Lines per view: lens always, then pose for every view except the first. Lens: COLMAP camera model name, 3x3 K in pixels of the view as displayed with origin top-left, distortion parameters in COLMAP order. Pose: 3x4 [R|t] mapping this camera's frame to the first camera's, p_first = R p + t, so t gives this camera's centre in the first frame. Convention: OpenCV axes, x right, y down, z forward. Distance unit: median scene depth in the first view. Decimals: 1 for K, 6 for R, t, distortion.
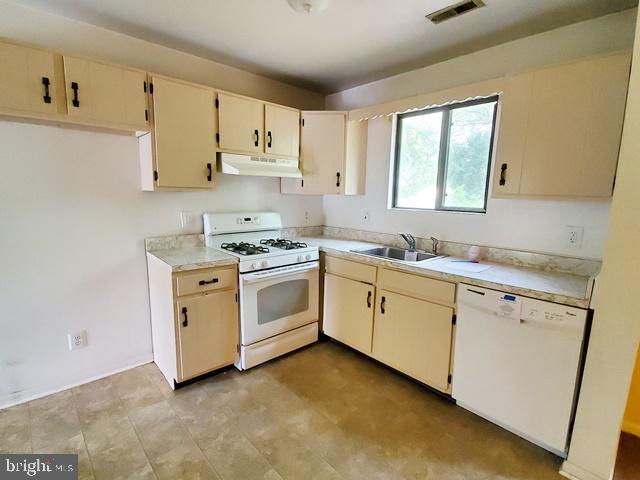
lens RADIAL K [[321.8, 0, 308.8], [0, 321.8, 243.8], [0, 0, 1]] dist [0.012412, -0.002486]
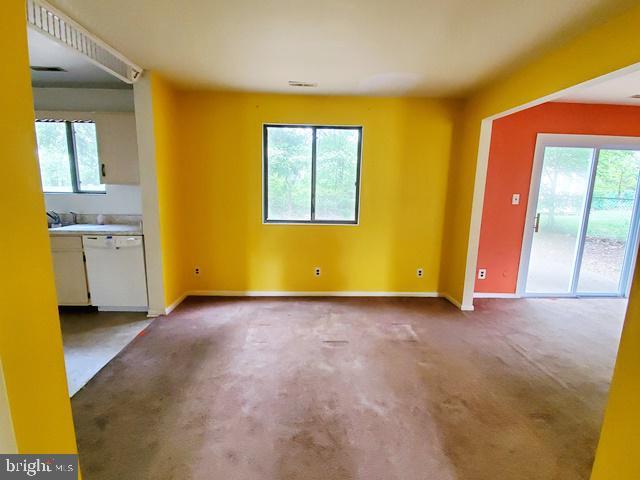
lens RADIAL K [[321.8, 0, 317.0], [0, 321.8, 239.9], [0, 0, 1]] dist [0.012412, -0.002486]
pose [[0.647921, -0.135030, 0.749644, -0.004541], [0.116104, 0.990169, 0.078006, 0.130921], [-0.752807, 0.036496, 0.657229, -0.849814]]
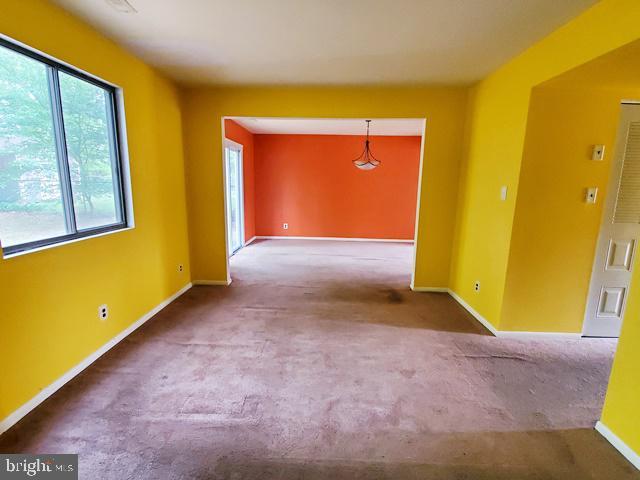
lens RADIAL K [[321.8, 0, 317.7], [0, 321.8, 240.7], [0, 0, 1]] dist [0.012412, -0.002486]
pose [[-0.709438, -0.161653, 0.685978, 0.064778], [0.080650, 0.948324, 0.306884, -0.072596], [-0.700138, 0.273040, -0.659739, 0.487319]]
